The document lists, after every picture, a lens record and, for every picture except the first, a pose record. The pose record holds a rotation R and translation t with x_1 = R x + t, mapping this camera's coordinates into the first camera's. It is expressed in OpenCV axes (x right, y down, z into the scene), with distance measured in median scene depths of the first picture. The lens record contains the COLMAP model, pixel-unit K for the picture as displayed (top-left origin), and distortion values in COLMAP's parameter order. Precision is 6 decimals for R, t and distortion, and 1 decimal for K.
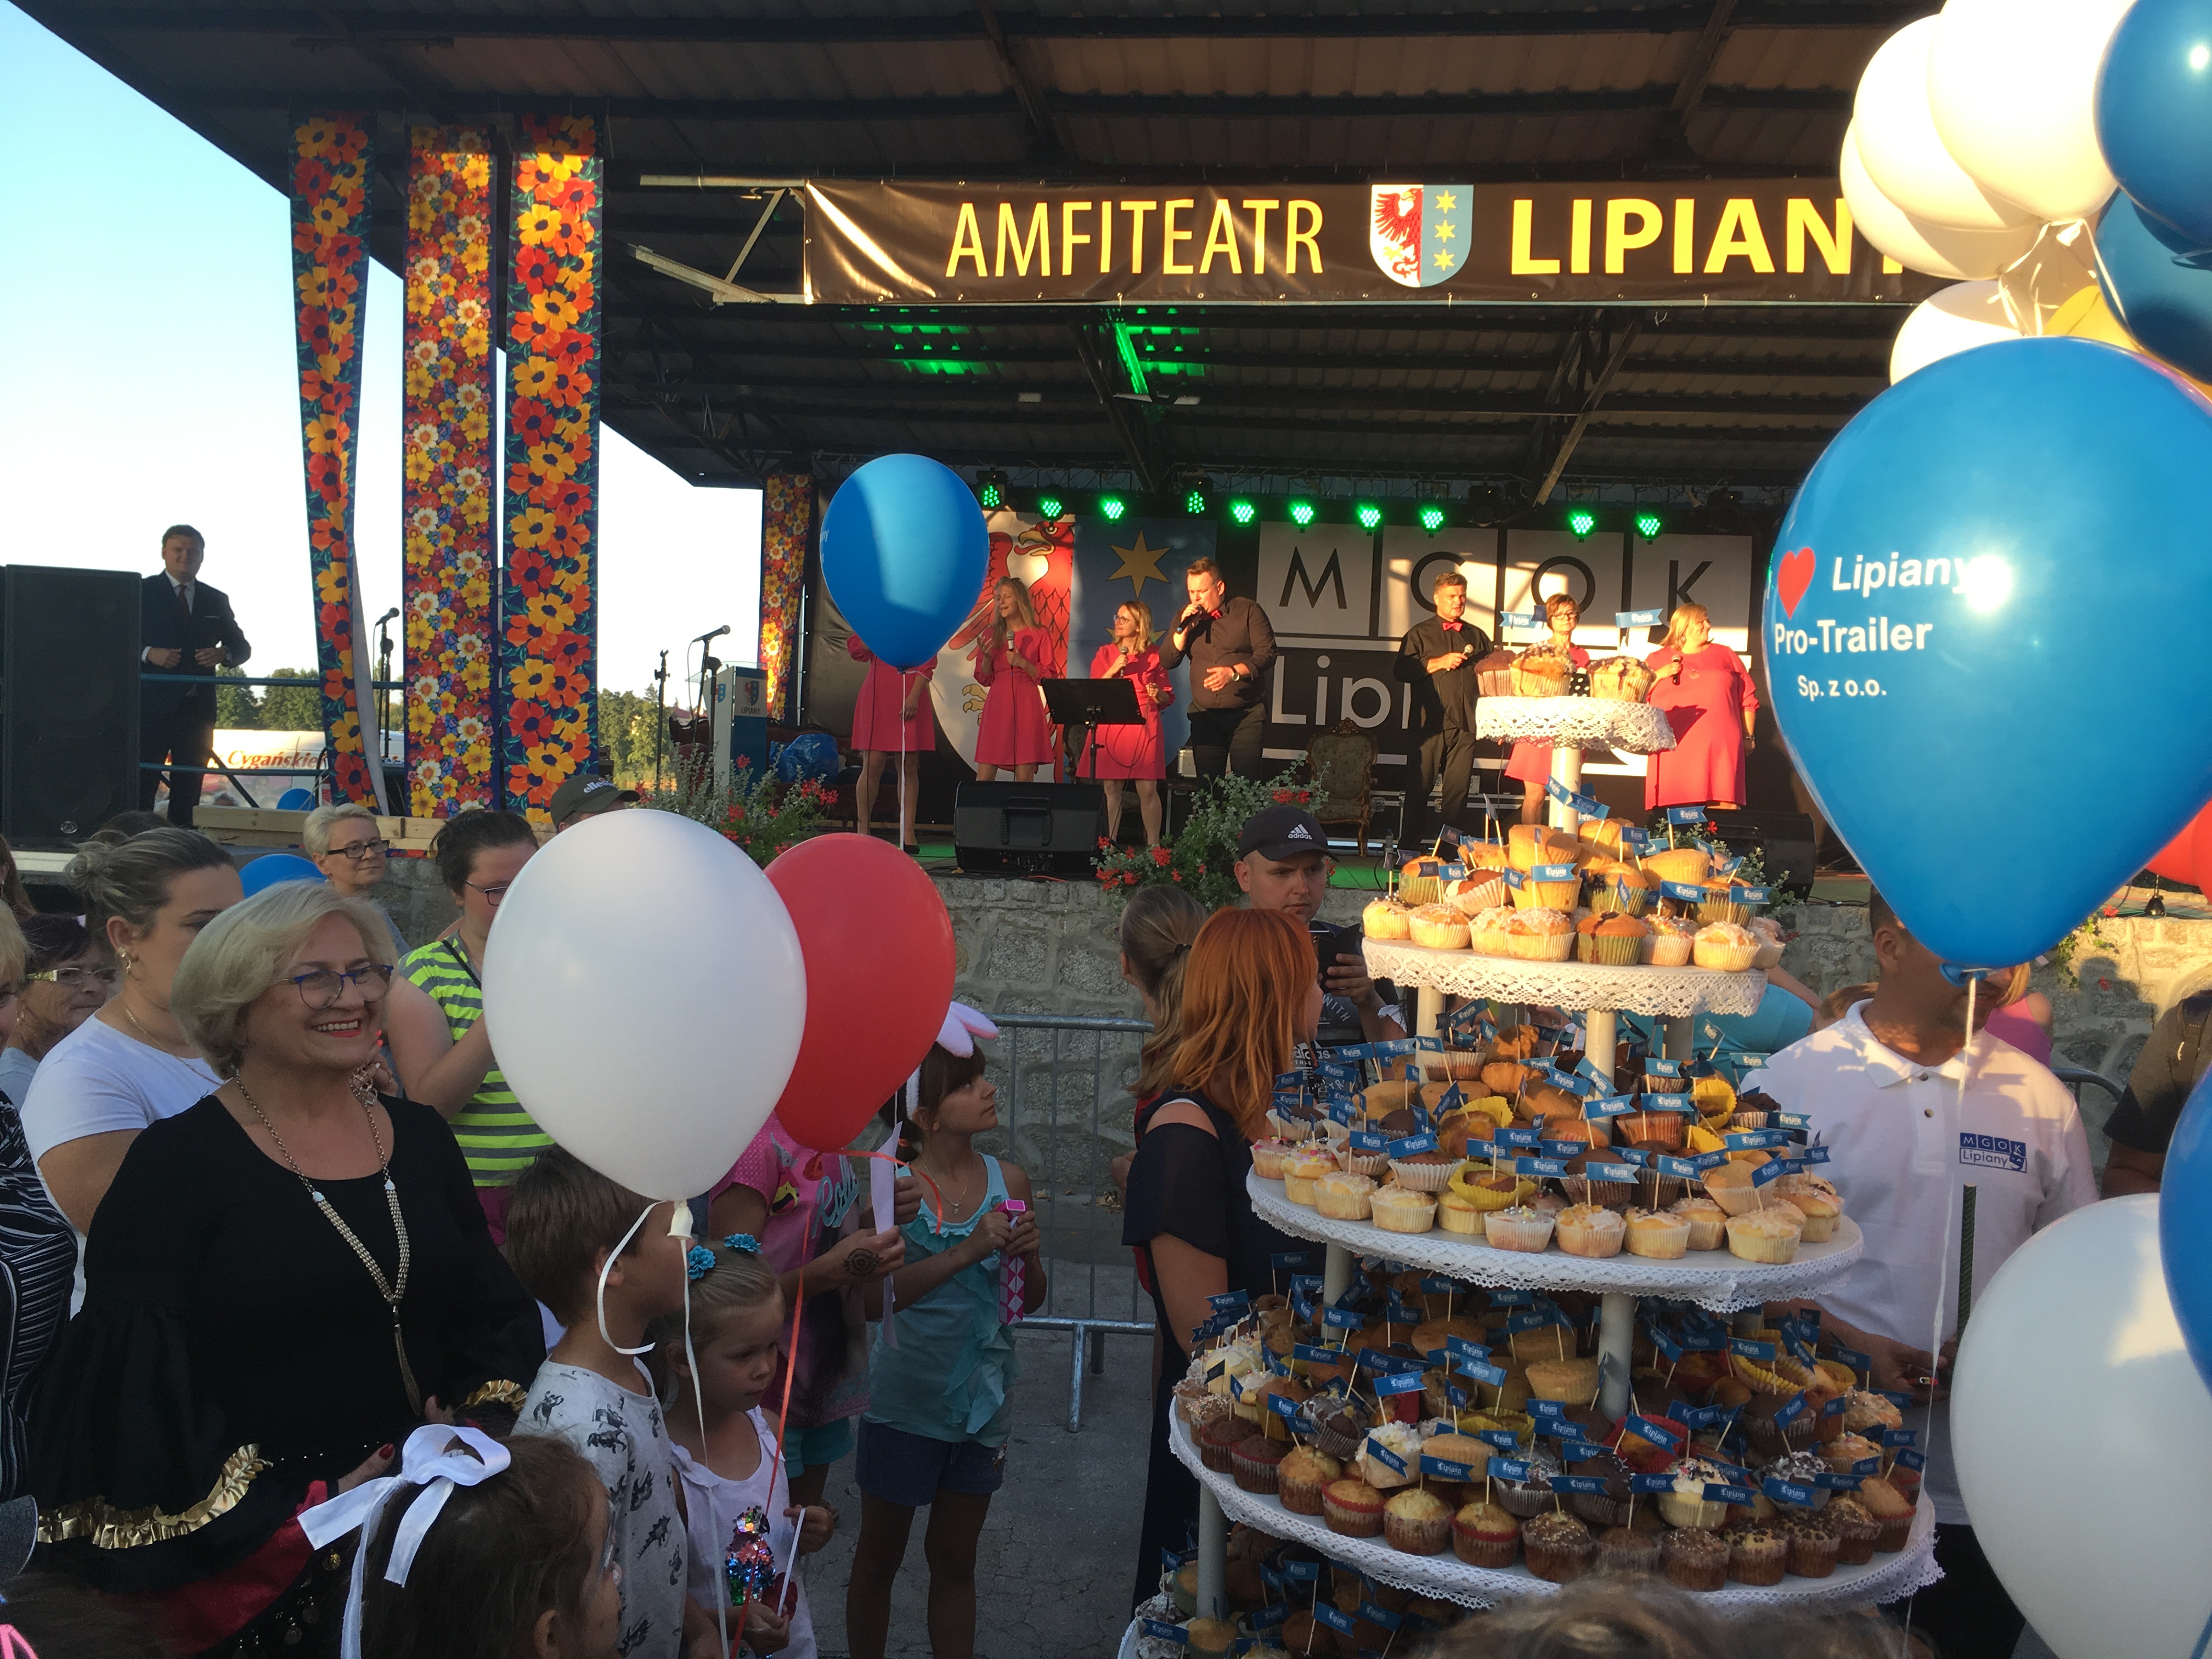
lens RADIAL K [[1901.1, 0, 1110.1], [0, 1901.1, 818.5], [0, 0, 1]] dist [0.063206, -0.058382]
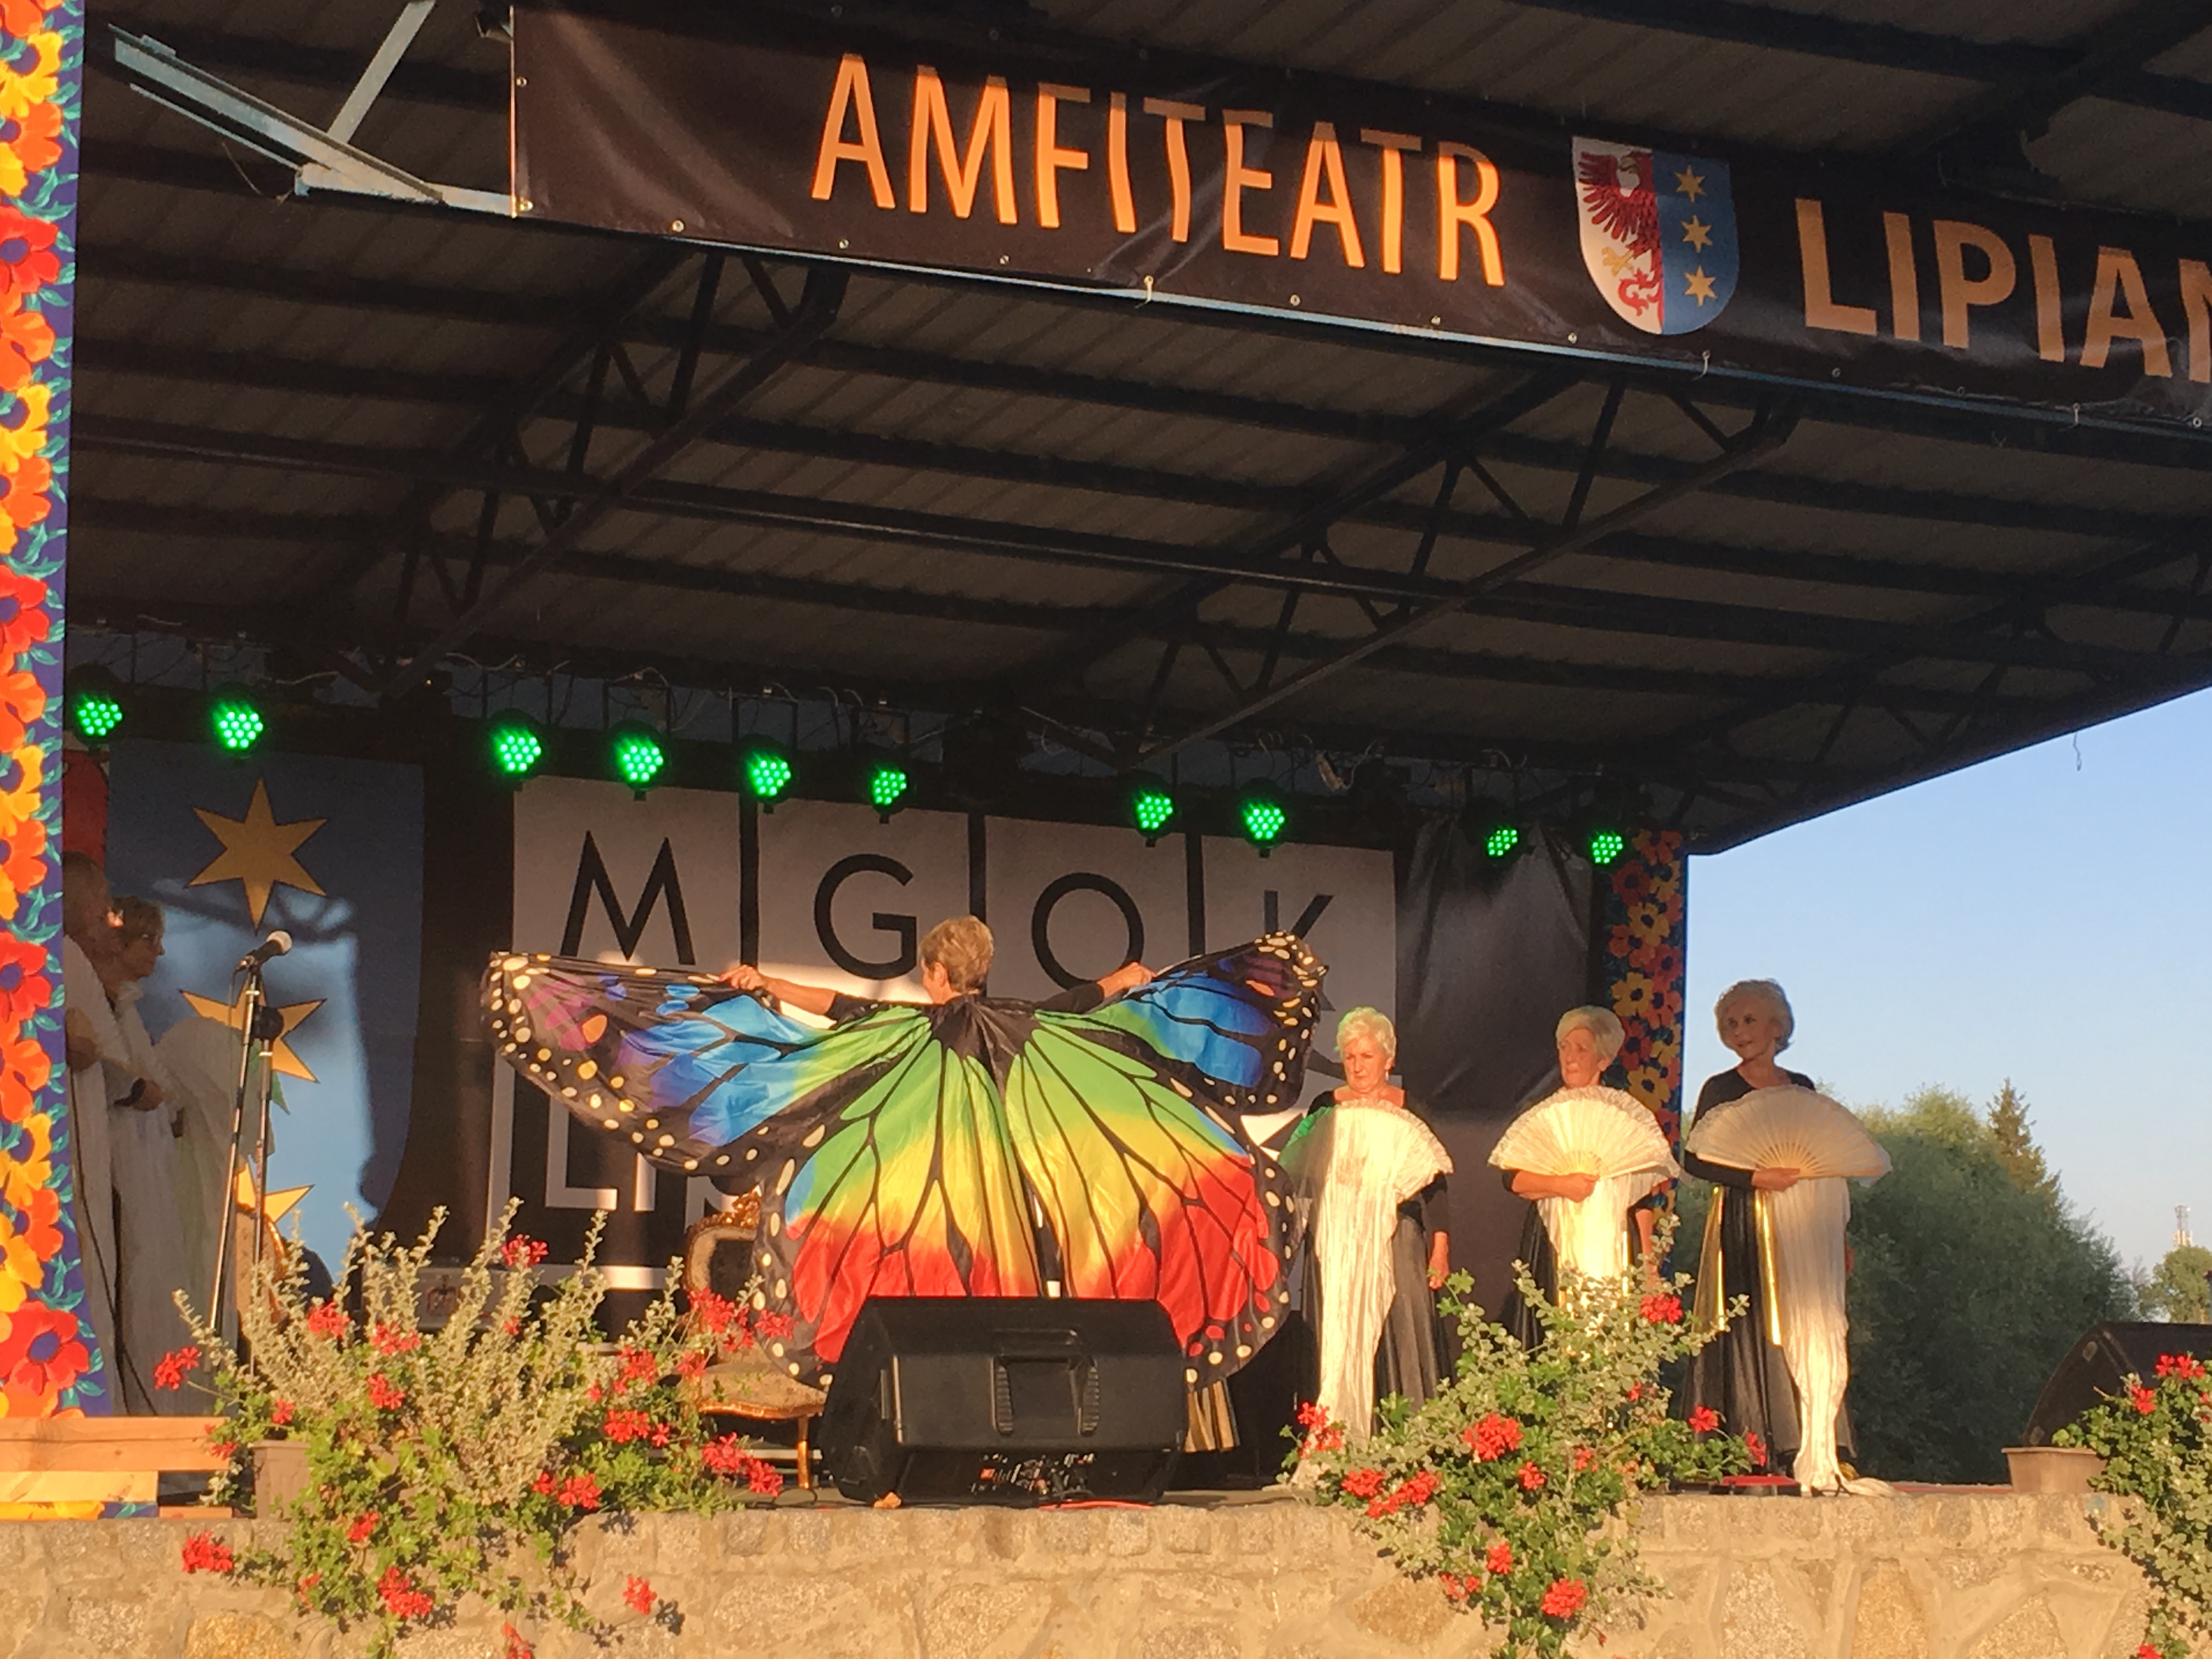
lens RADIAL K [[4012.0, 0, 1116.8], [0, 4012.0, 822.0], [0, 0, 1]] dist [0.044924, 0.000000]
pose [[0.850188, 0.047006, 0.524376, -0.527685], [0.036898, 0.988237, -0.148411, 0.012159], [-0.525184, 0.145526, 0.838453, 0.170772]]
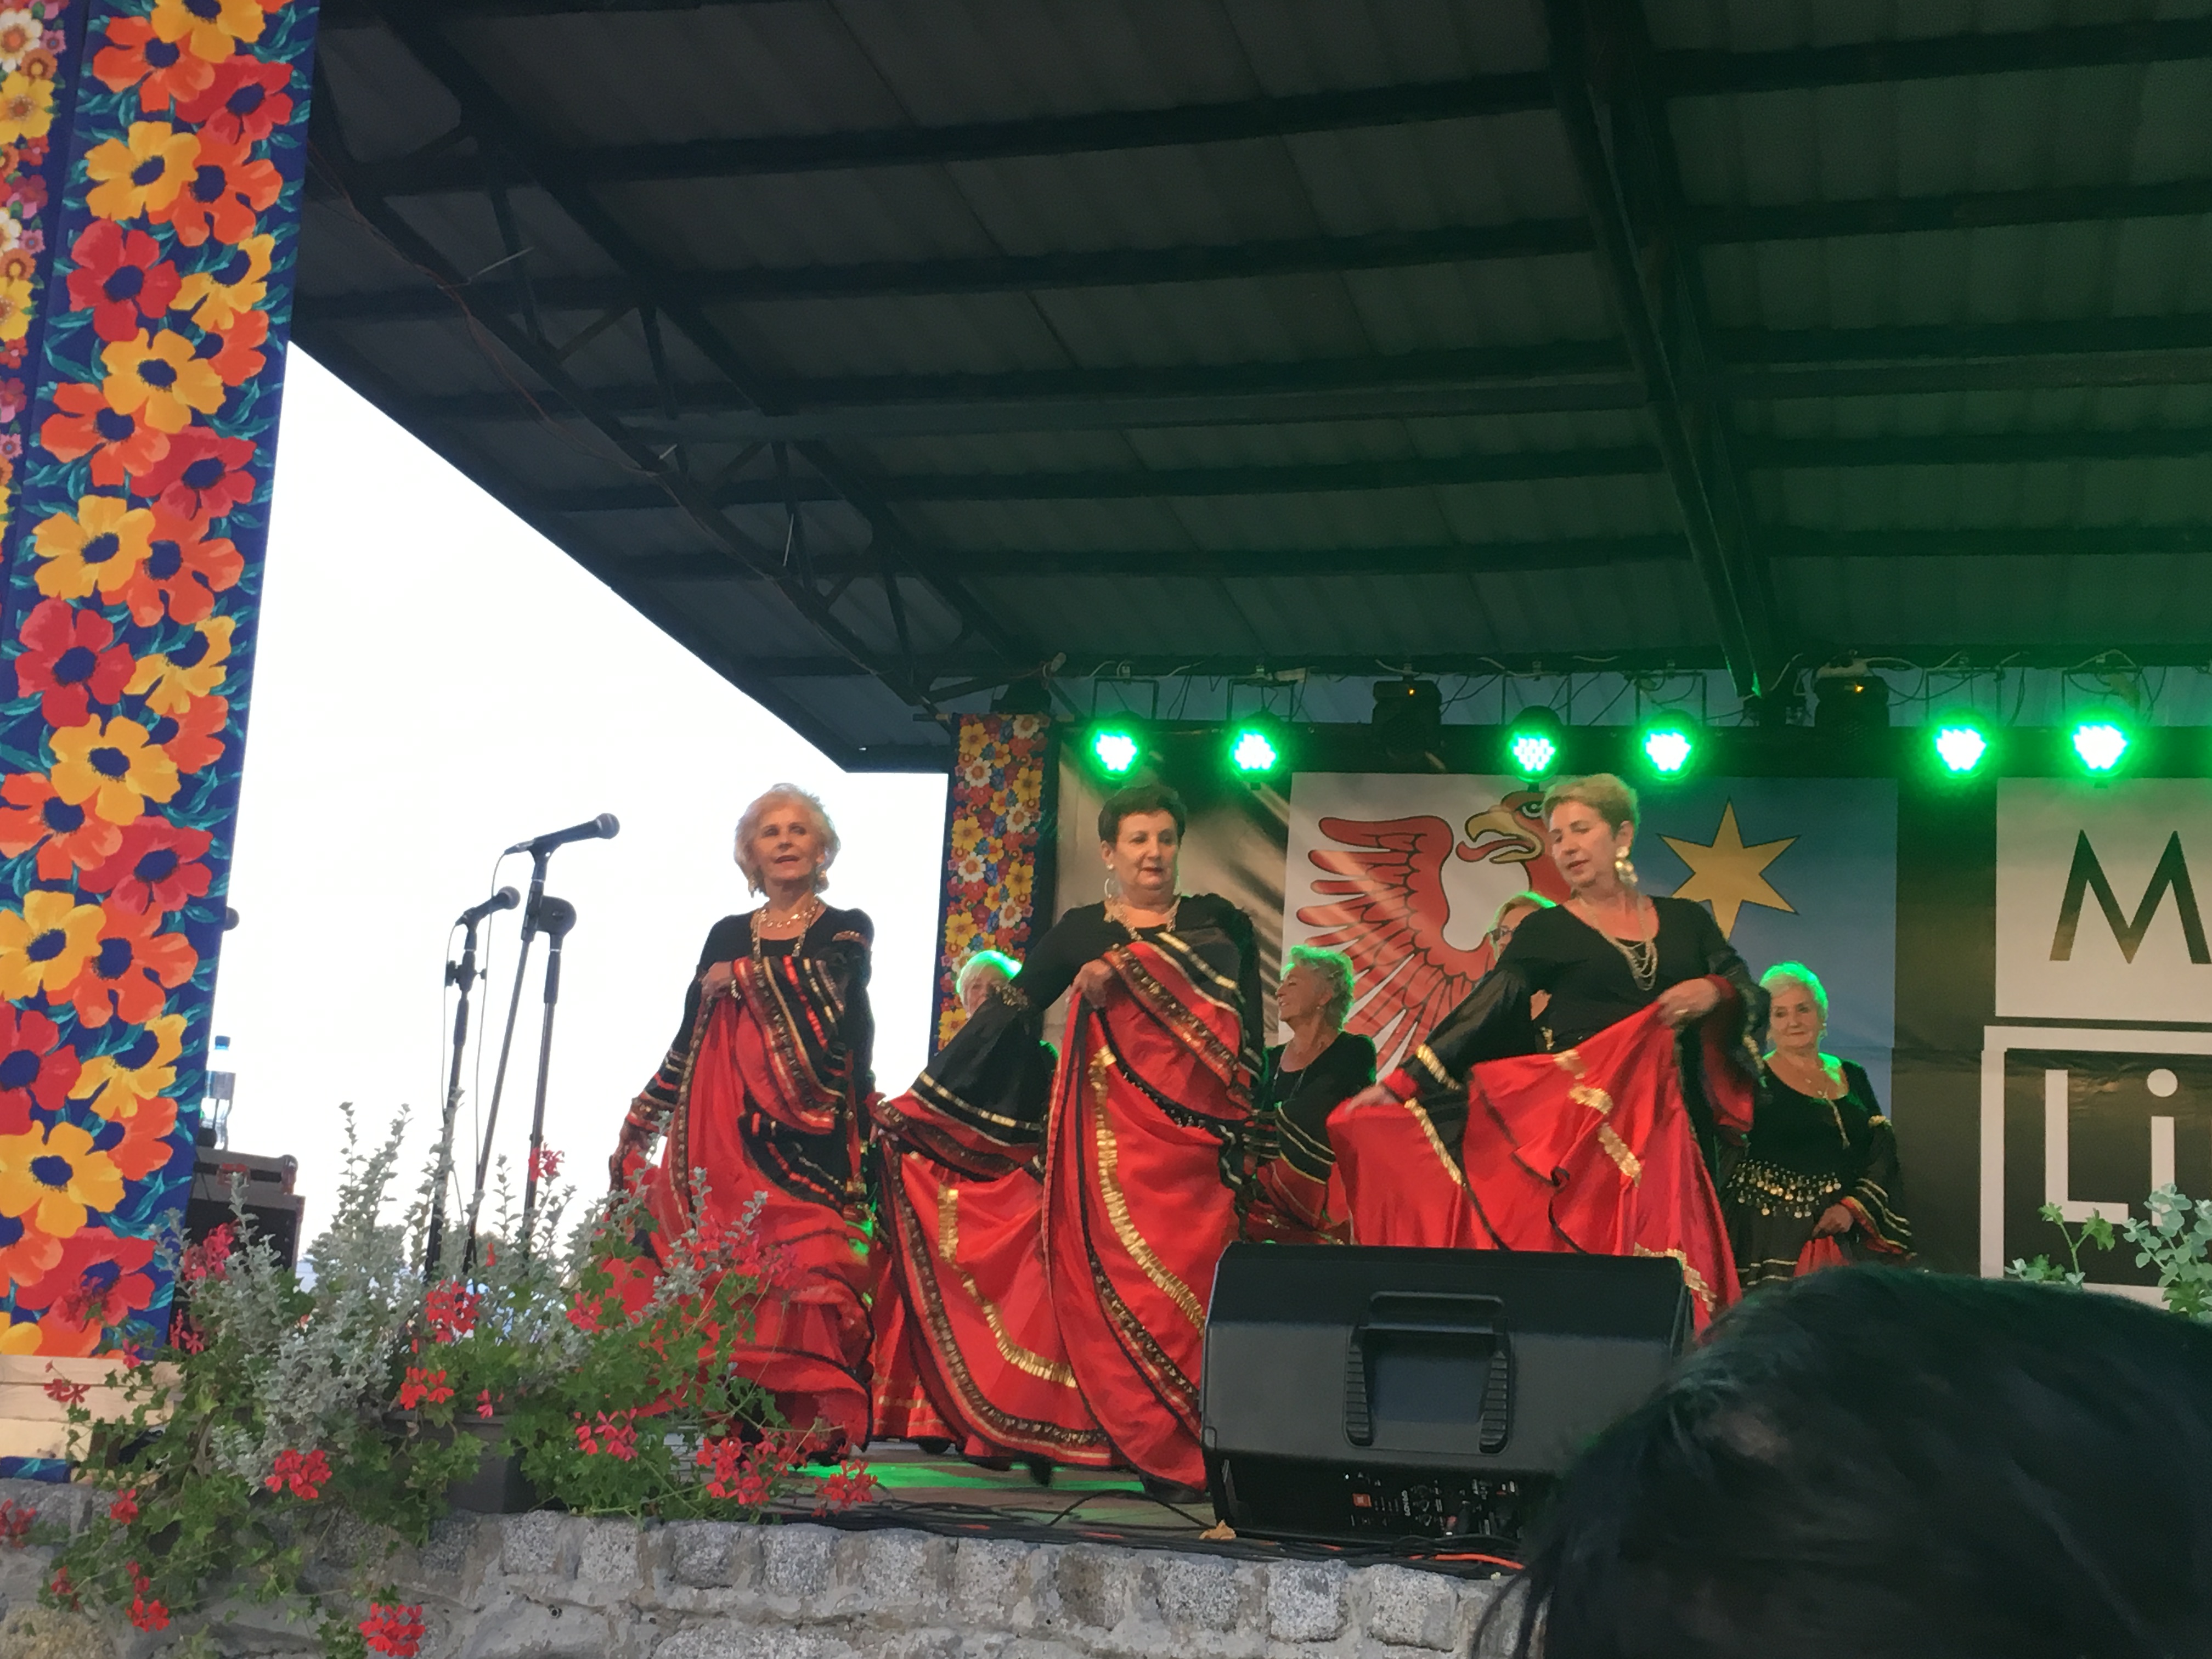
lens RADIAL K [[2861.7, 0, 1118.2], [0, 2861.7, 794.5], [0, 0, 1]] dist [0.029339, 0.000000]
pose [[0.983355, -0.021104, -0.180463, -0.007310], [-0.021184, 0.973140, -0.229236, 0.017899], [0.180454, 0.229243, 0.956496, 0.514778]]
